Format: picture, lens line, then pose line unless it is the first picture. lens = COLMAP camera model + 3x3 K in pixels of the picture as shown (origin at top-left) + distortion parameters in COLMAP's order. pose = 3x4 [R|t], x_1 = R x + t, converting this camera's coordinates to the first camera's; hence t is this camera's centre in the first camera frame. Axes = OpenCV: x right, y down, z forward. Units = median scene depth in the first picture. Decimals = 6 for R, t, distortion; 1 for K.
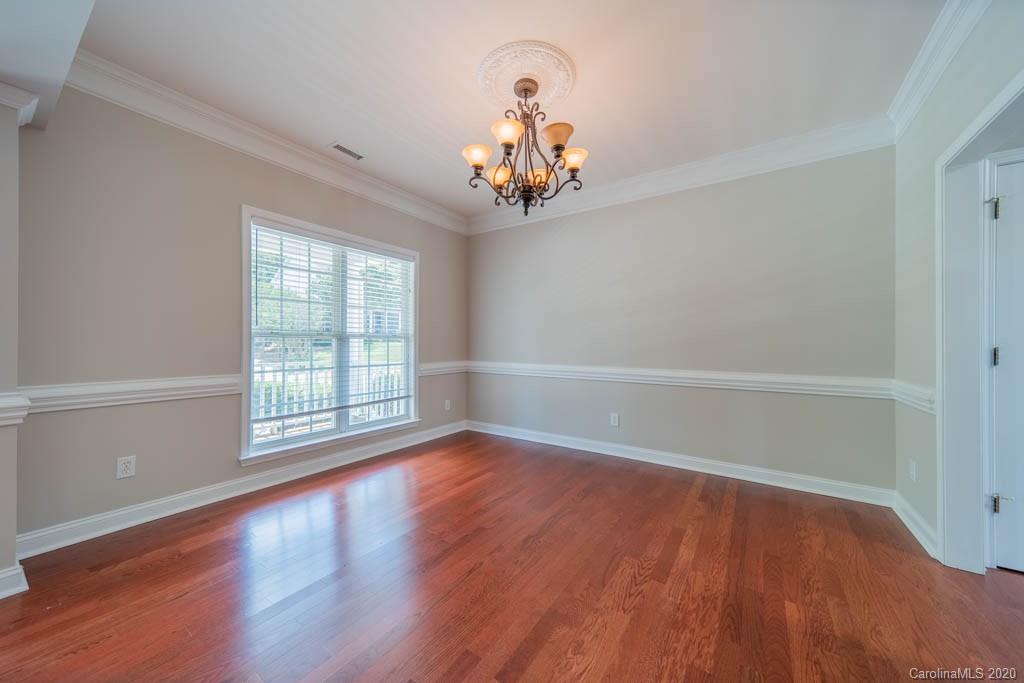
lens RADIAL K [[364.6, 0, 506.6], [0, 364.6, 344.1], [0, 0, 1]] dist [0.006021, 0.000921]
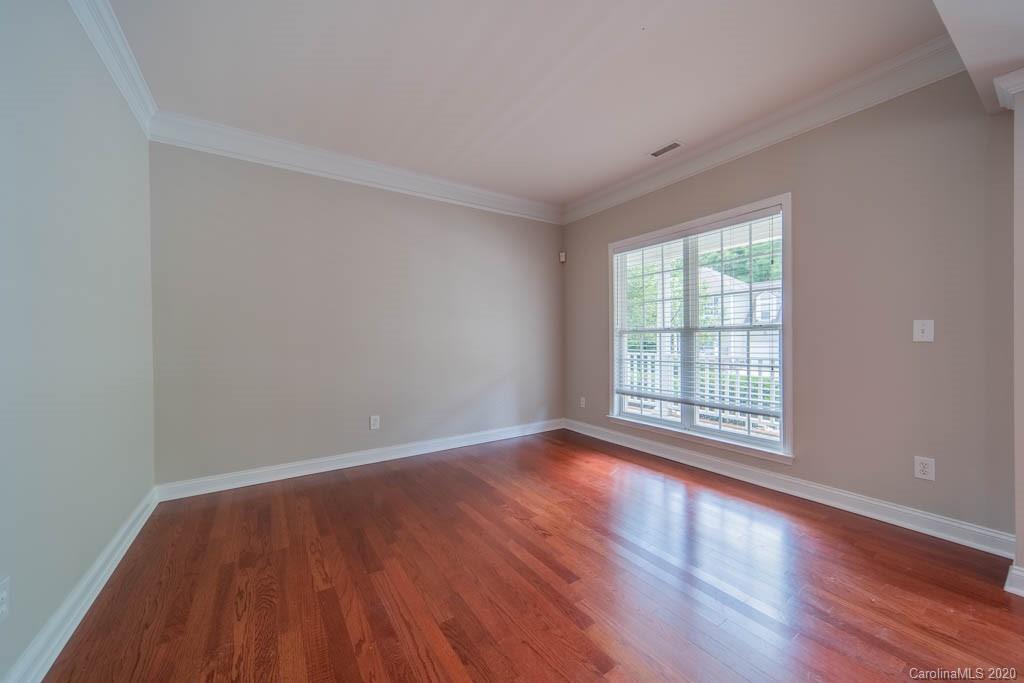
lens RADIAL K [[364.6, 0, 504.6], [0, 364.6, 340.3], [0, 0, 1]] dist [0.006021, 0.000921]
pose [[-0.369420, -0.001501, -0.929261, 0.604415], [0.006826, 0.999967, -0.004329, 0.005767], [0.929237, -0.007942, -0.369398, 0.875497]]
